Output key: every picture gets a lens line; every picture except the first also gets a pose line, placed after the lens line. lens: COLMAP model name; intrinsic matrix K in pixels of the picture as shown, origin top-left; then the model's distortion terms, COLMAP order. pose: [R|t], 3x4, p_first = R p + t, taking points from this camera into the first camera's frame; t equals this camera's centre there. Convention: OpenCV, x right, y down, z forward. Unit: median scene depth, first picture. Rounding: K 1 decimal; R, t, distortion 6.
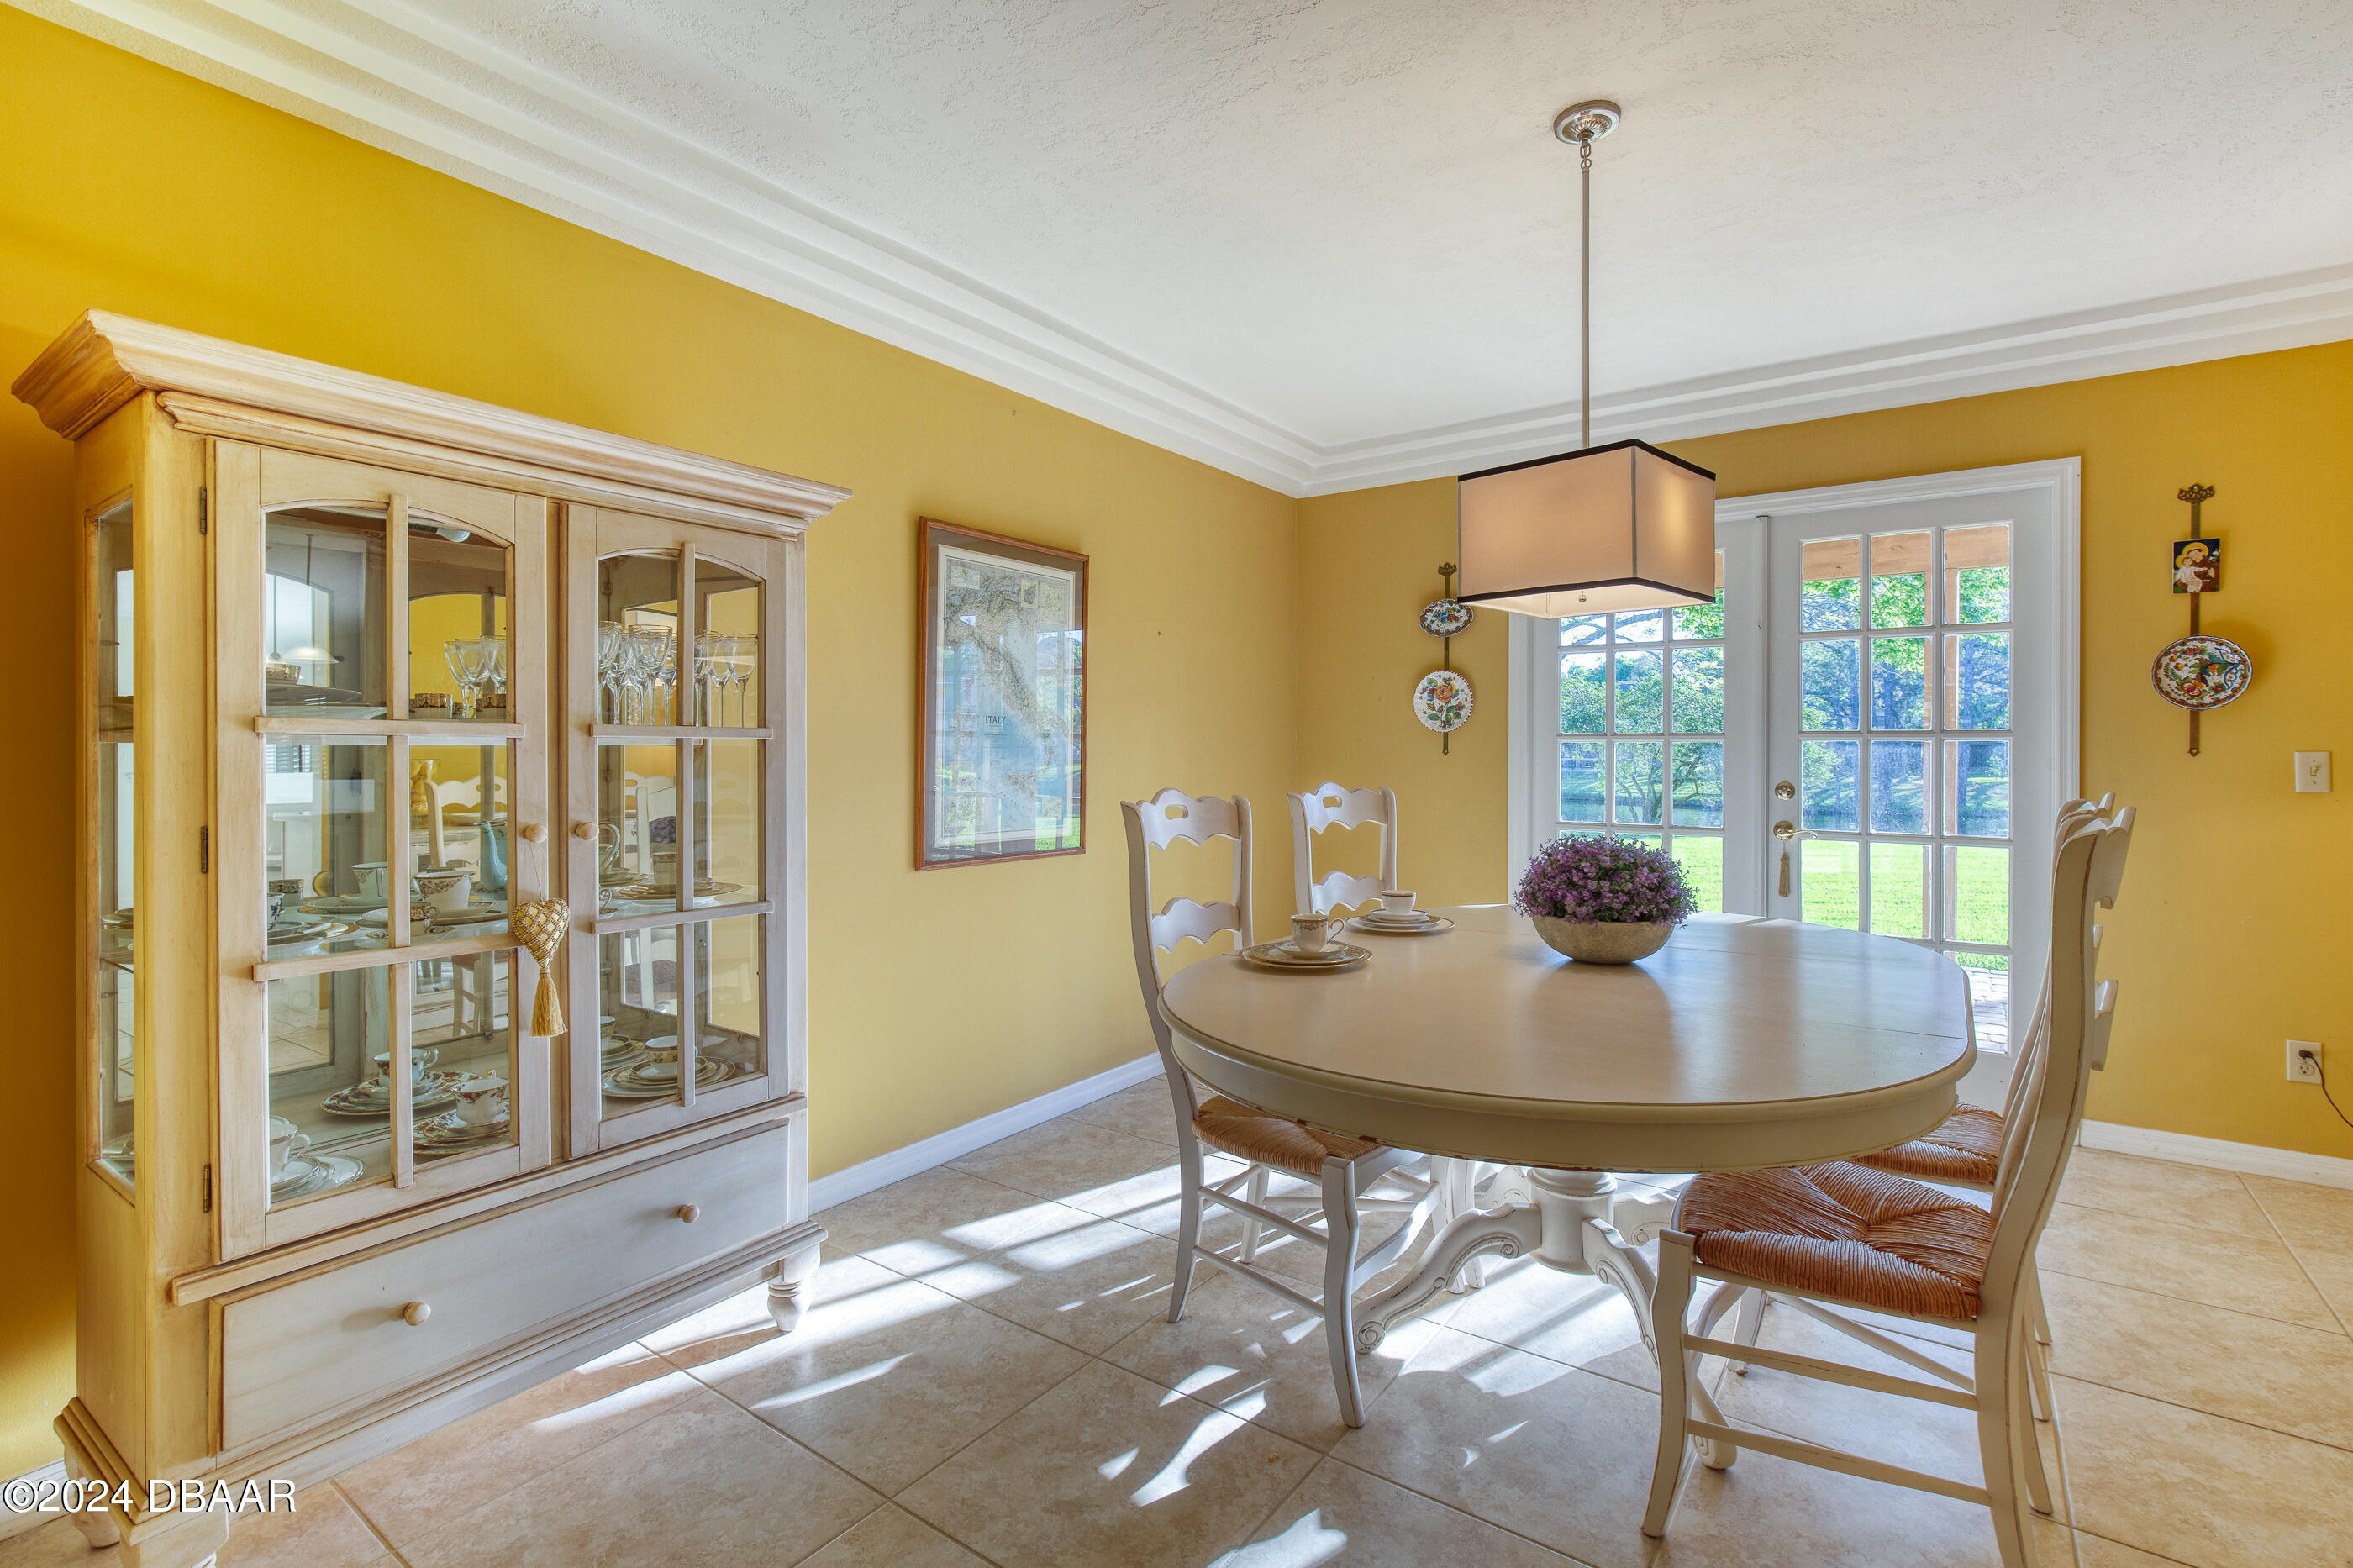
lens RADIAL K [[1087.8, 0, 1177.7], [0, 1087.8, 765.4], [0, 0, 1]] dist [-0.011959, 0.000684]
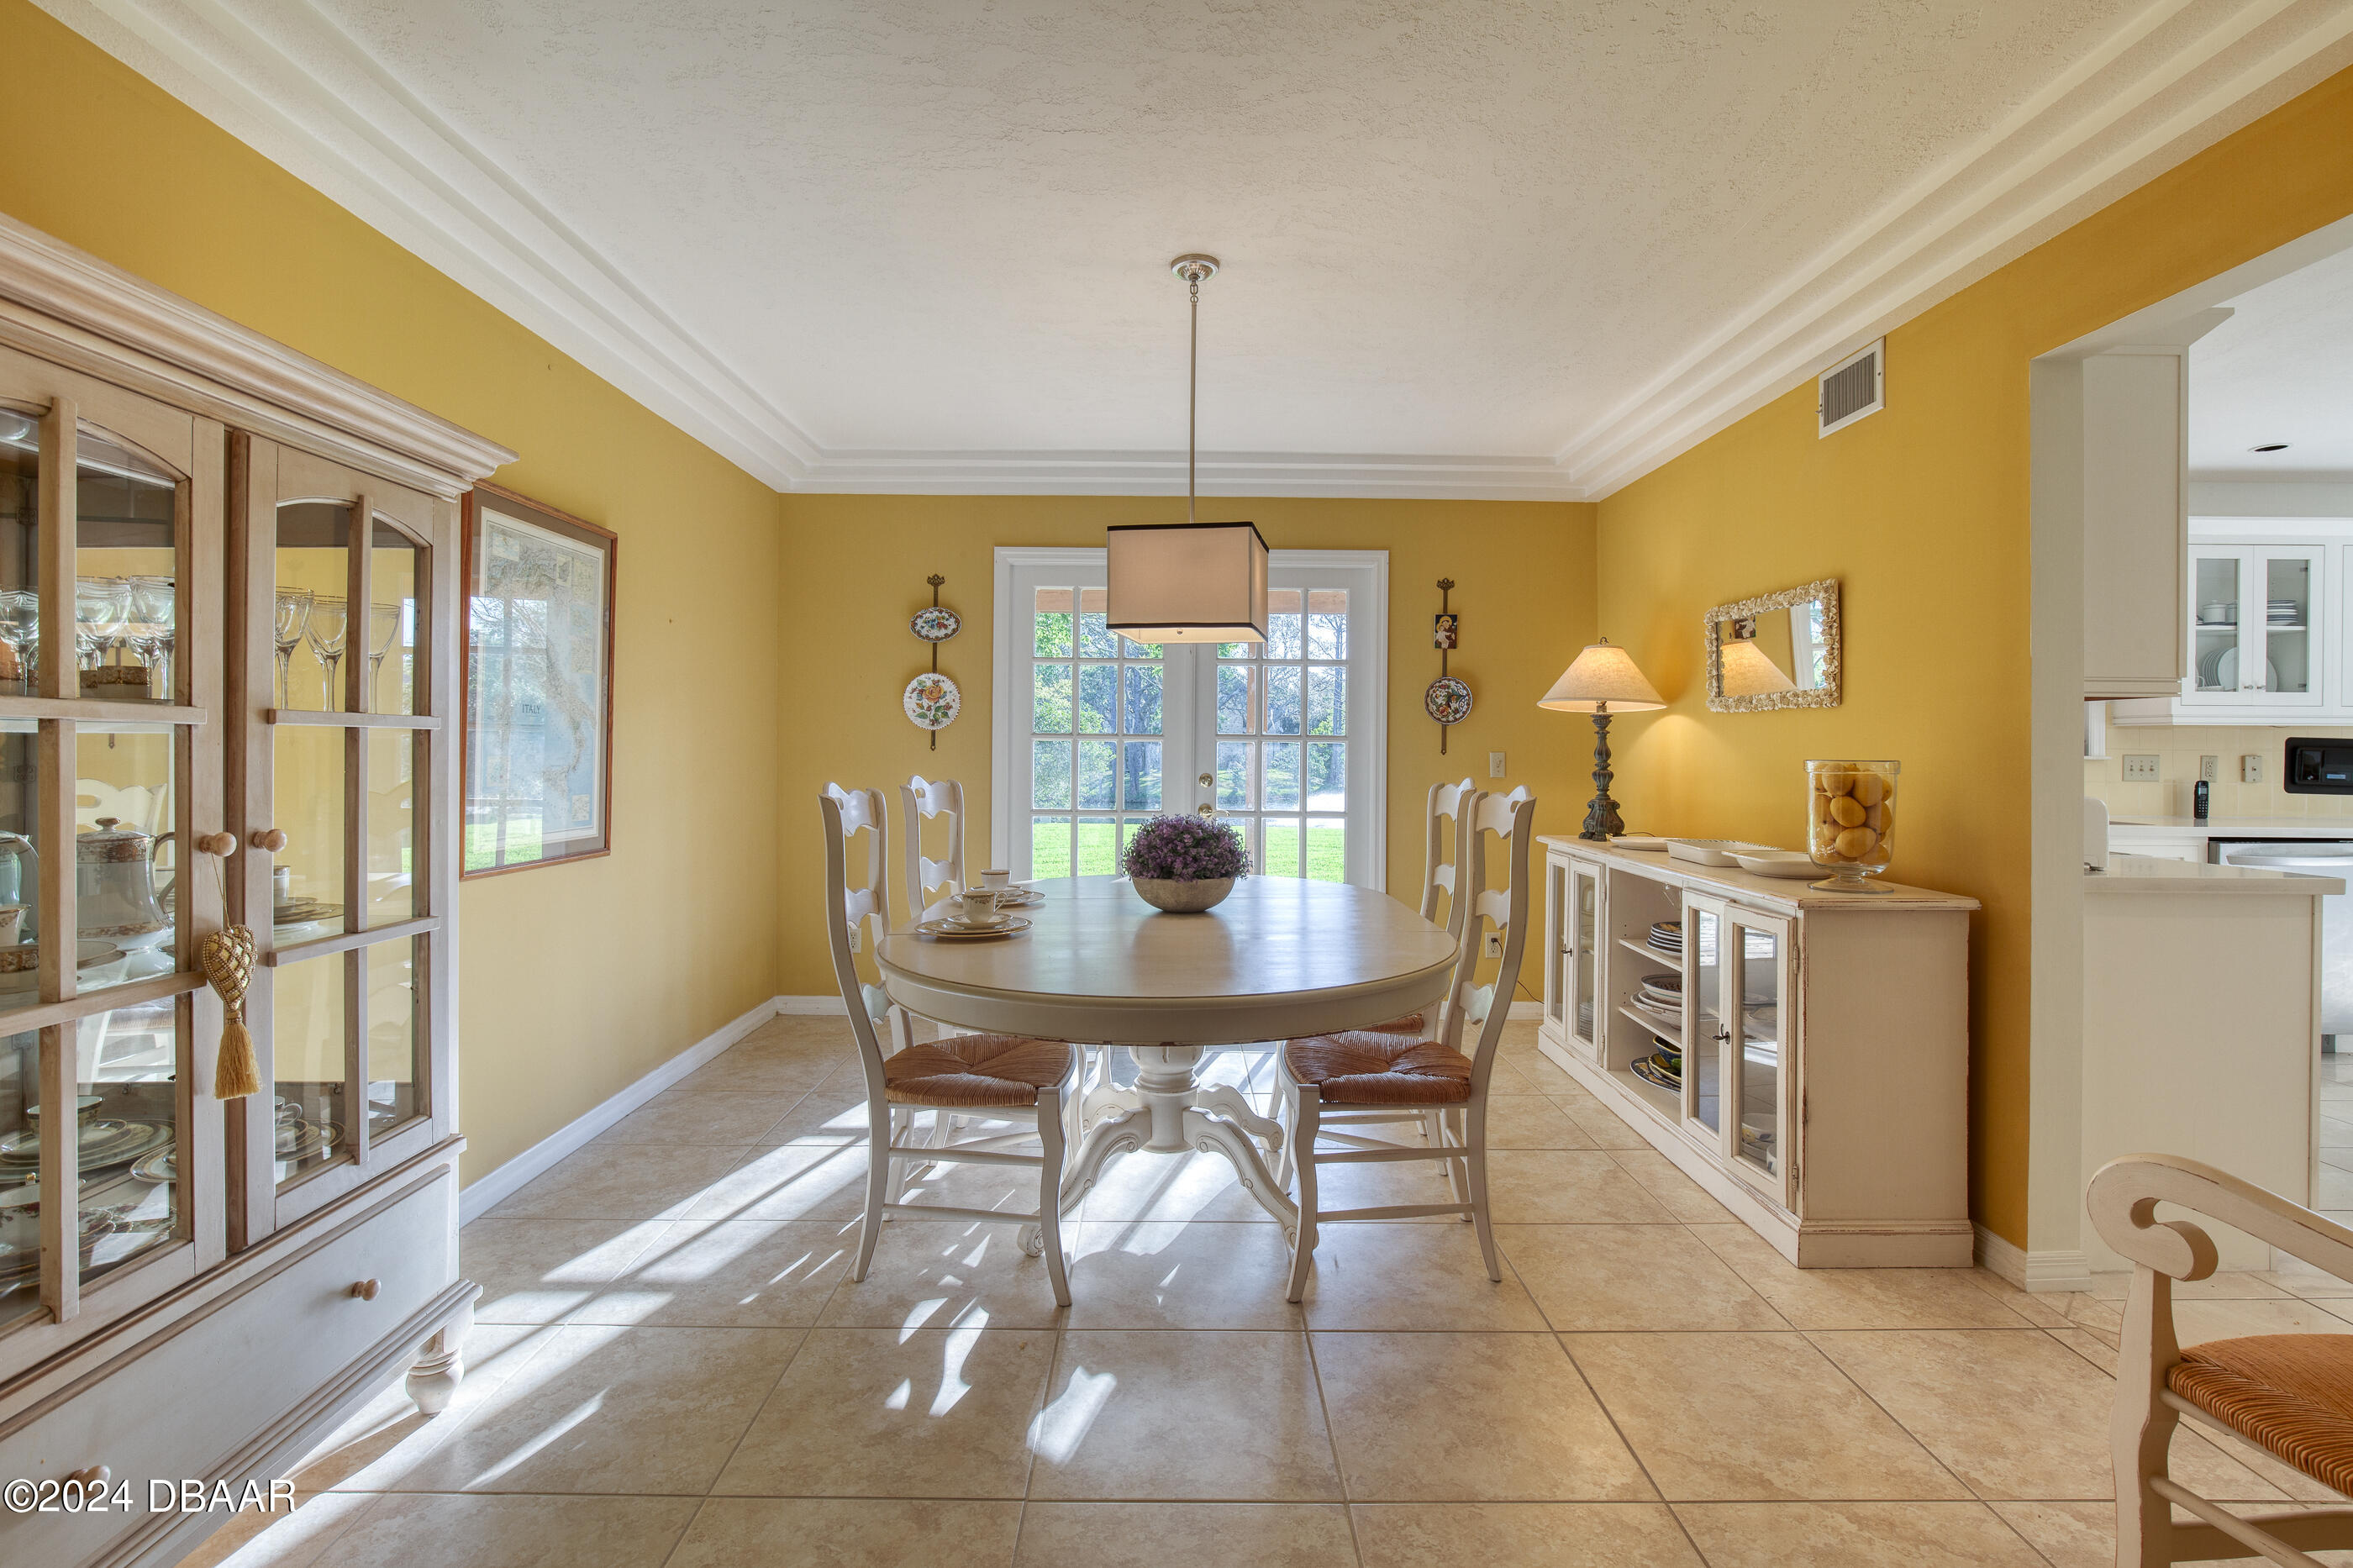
lens RADIAL K [[1087.8, 0, 1177.7], [0, 1087.8, 765.4], [0, 0, 1]] dist [-0.011959, 0.000684]
pose [[0.807023, -0.002417, 0.590516, -0.384125], [-0.000291, 0.999990, 0.004490, 0.000350], [-0.590520, -0.003796, 0.807014, -0.043476]]
